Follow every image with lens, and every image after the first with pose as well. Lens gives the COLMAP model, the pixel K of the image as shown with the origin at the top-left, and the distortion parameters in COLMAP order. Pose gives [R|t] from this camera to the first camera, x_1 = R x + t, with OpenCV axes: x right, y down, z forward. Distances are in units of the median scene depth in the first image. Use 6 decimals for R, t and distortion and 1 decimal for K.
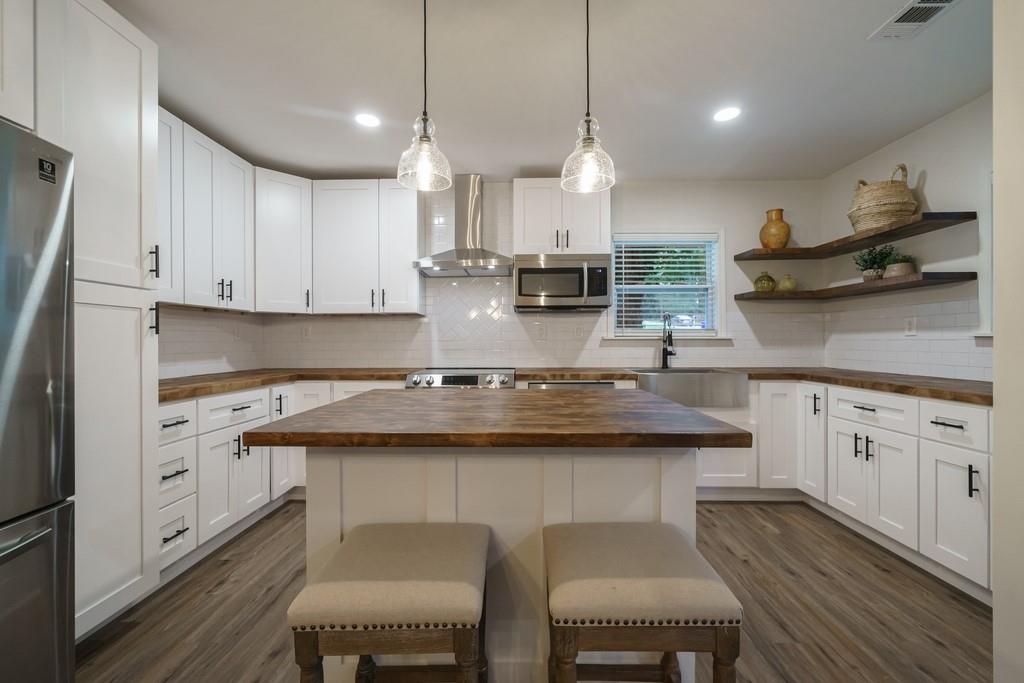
lens RADIAL K [[419.2, 0, 510.4], [0, 419.2, 338.4], [0, 0, 1]] dist [-0.003113, -0.000278]
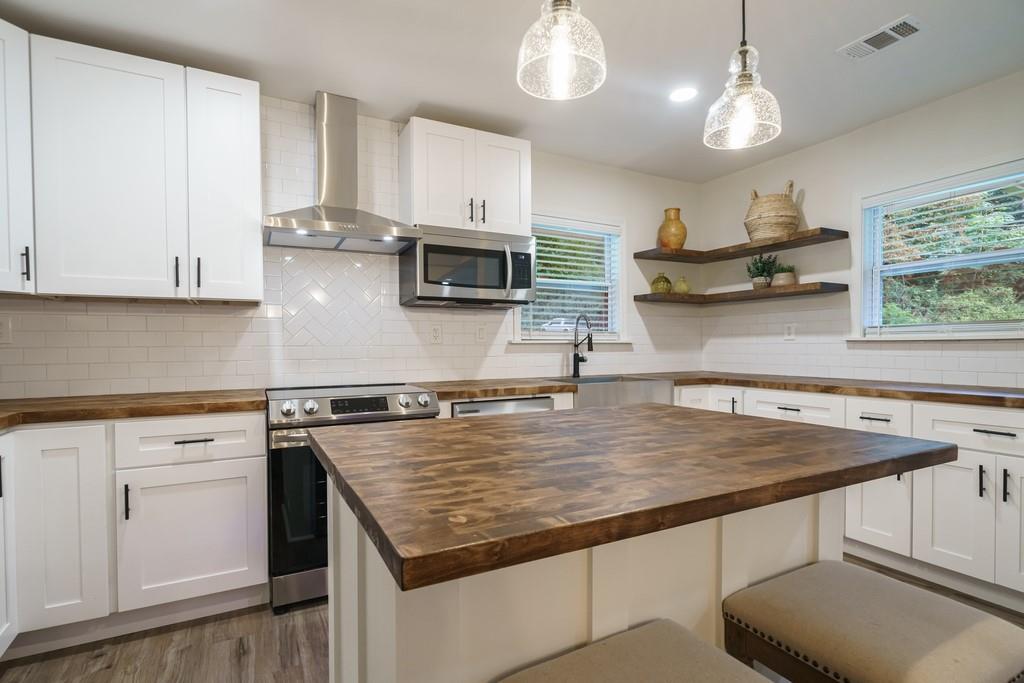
lens RADIAL K [[502.3, 0, 515.1], [0, 502.3, 351.3], [0, 0, 1]] dist [0.003521, 0.001055]
pose [[0.874420, -0.007529, 0.485112, -0.264787], [-0.000197, 0.999874, 0.015873, 0.002273], [-0.485170, -0.013976, 0.874308, 0.171440]]
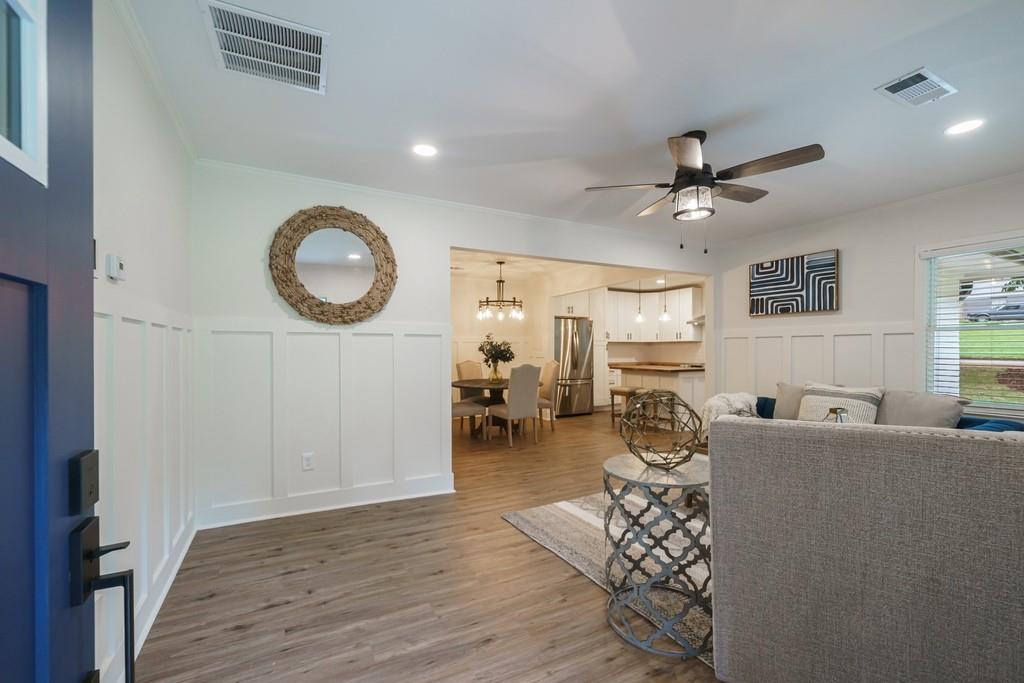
lens RADIAL K [[419.2, 0, 520.4], [0, 419.2, 351.7], [0, 0, 1]] dist [-0.003113, -0.000278]
pose [[0.507237, 0.007677, -0.861772, 1.471591], [0.005197, 0.999915, 0.011966, -0.033821], [0.861791, -0.010548, 0.507154, -1.204282]]
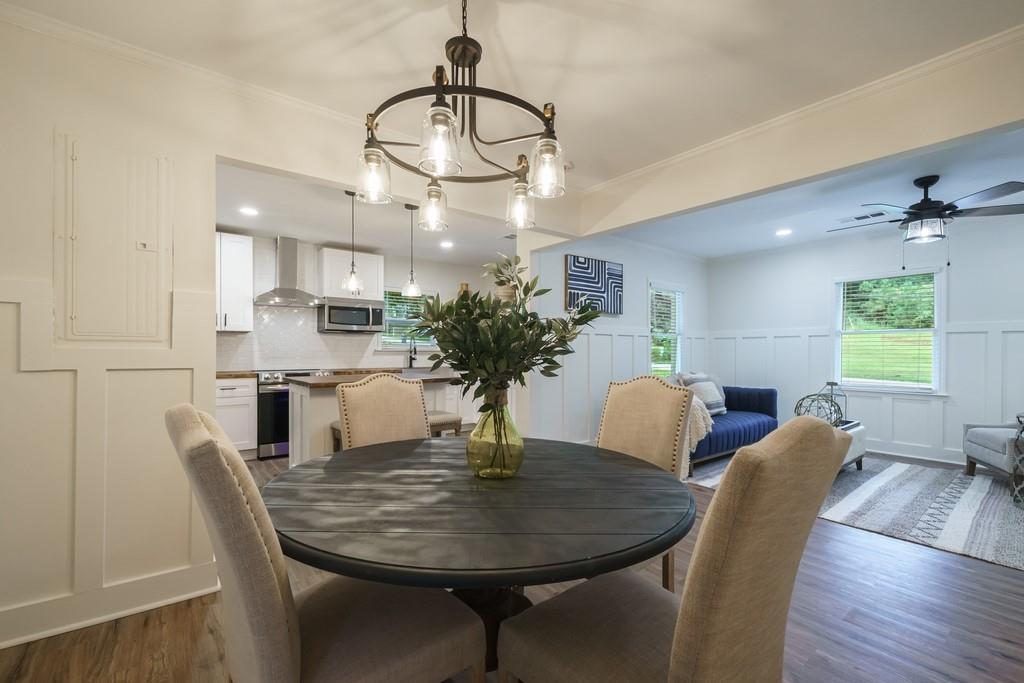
lens RADIAL K [[437.4, 0, 508.5], [0, 437.4, 350.3], [0, 0, 1]] dist [0.002972, 0.000107]
pose [[0.781737, 0.006132, 0.623578, -0.485720], [-0.007994, 0.999968, 0.000188, -0.004179], [-0.623557, -0.005132, 0.781761, -0.729451]]
